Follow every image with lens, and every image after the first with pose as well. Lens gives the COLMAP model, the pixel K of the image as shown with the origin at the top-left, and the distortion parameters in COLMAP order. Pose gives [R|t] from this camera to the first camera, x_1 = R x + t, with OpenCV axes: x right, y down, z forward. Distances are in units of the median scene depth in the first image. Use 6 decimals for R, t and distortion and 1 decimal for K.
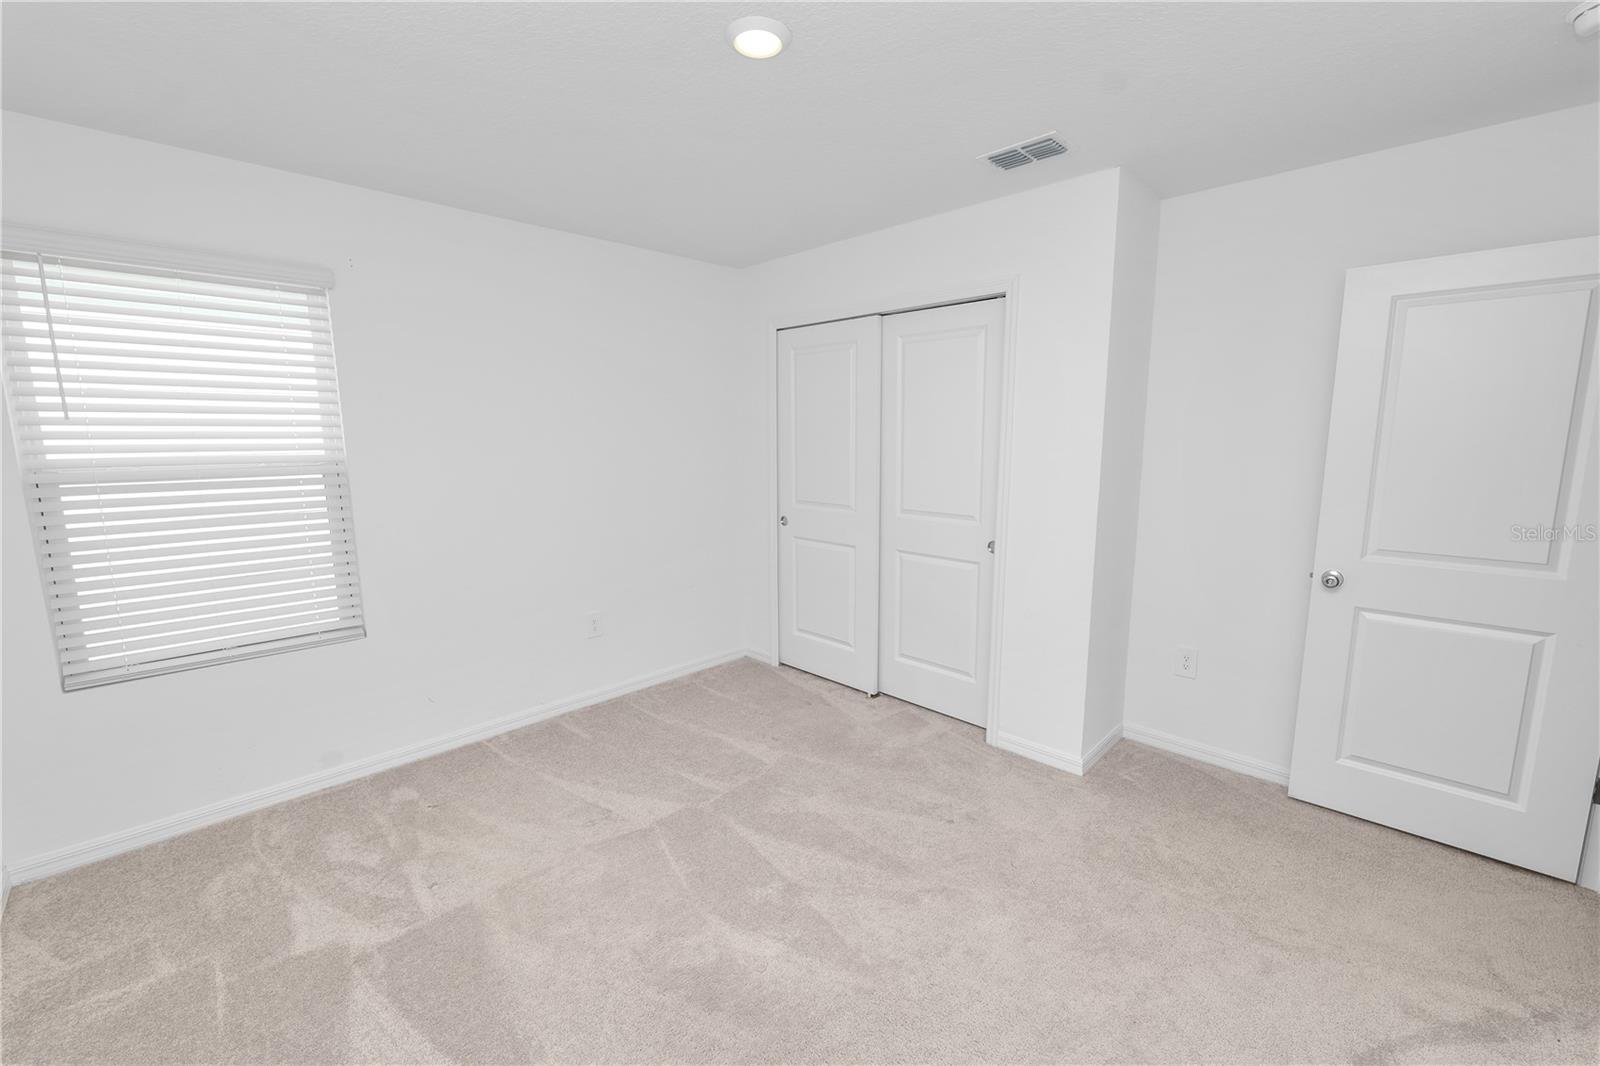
lens RADIAL K [[652.6, 0, 798.1], [0, 652.6, 533.4], [0, 0, 1]] dist [-0.012200, 0.000735]
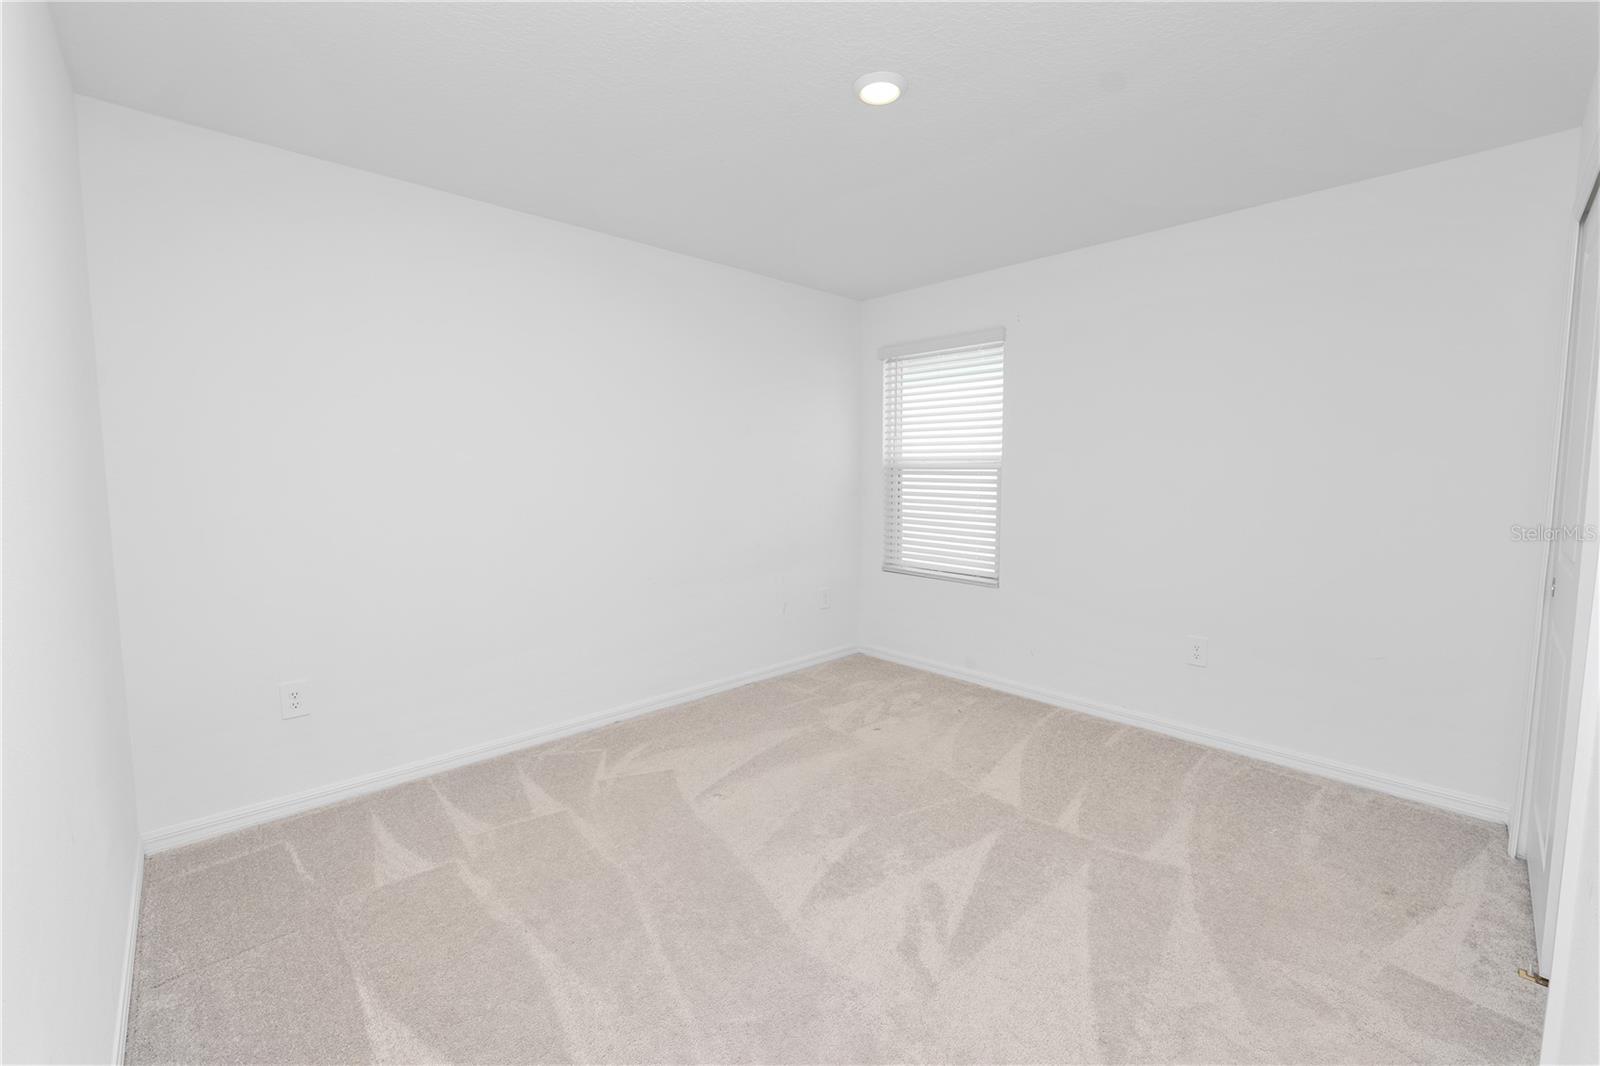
lens RADIAL K [[652.6, 0, 793.5], [0, 652.6, 534.0], [0, 0, 1]] dist [-0.012200, 0.000735]
pose [[-0.025466, 0.105635, -0.994079, 0.768838], [-0.152051, 0.982422, 0.108291, -0.039482], [0.988045, 0.153908, -0.008957, 0.613295]]
